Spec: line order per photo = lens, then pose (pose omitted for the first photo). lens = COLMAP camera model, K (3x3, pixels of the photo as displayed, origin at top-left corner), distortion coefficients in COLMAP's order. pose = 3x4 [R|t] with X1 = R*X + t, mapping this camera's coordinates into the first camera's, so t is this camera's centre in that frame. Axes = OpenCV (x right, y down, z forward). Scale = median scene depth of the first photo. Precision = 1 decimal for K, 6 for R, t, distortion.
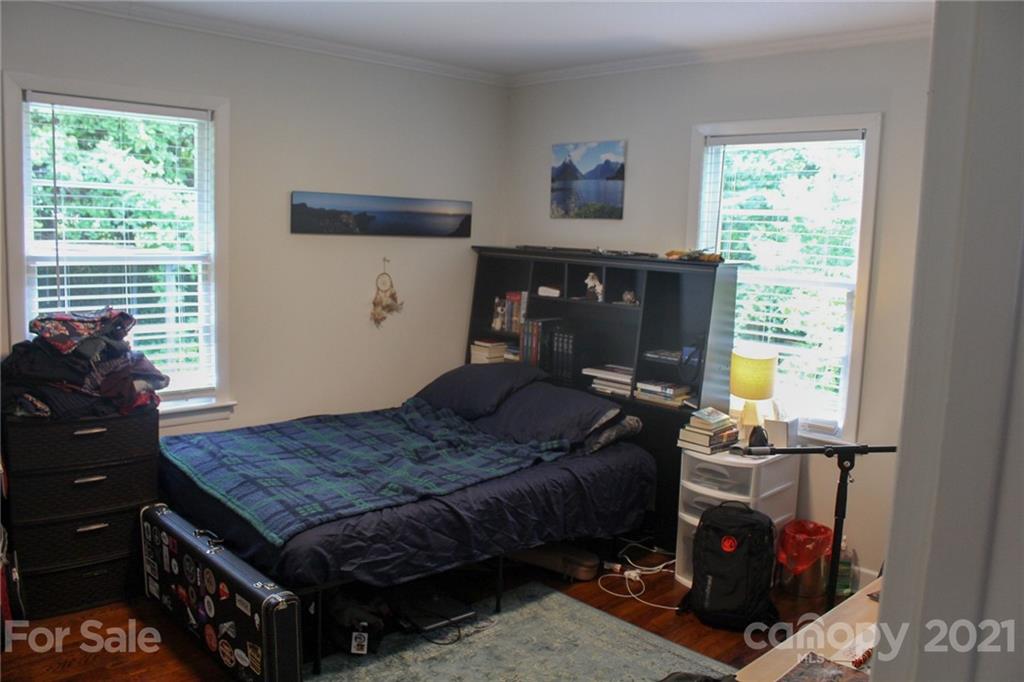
lens RADIAL K [[862.4, 0, 512.0], [0, 862.4, 341.0], [0, 0, 1]] dist [-0.081109, 0.003896]
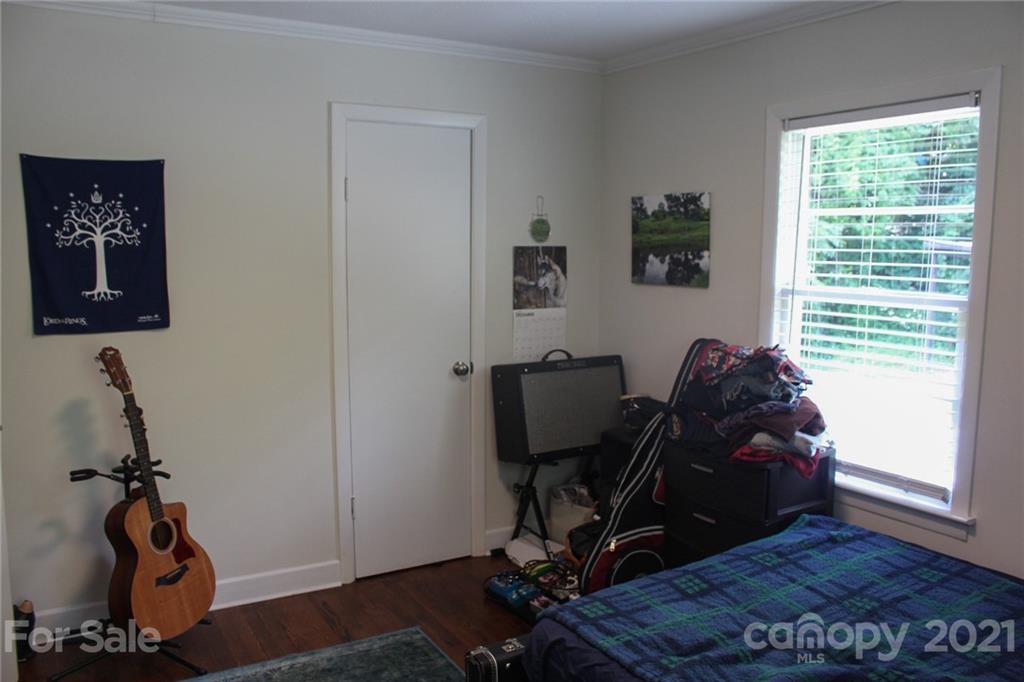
lens RADIAL K [[862.4, 0, 512.0], [0, 862.4, 341.0], [0, 0, 1]] dist [-0.081109, 0.003896]
pose [[-0.208418, 0.074231, -0.975219, 0.431138], [-0.145695, 0.983634, 0.106008, -0.095856], [0.967127, 0.164178, -0.194192, 0.860956]]
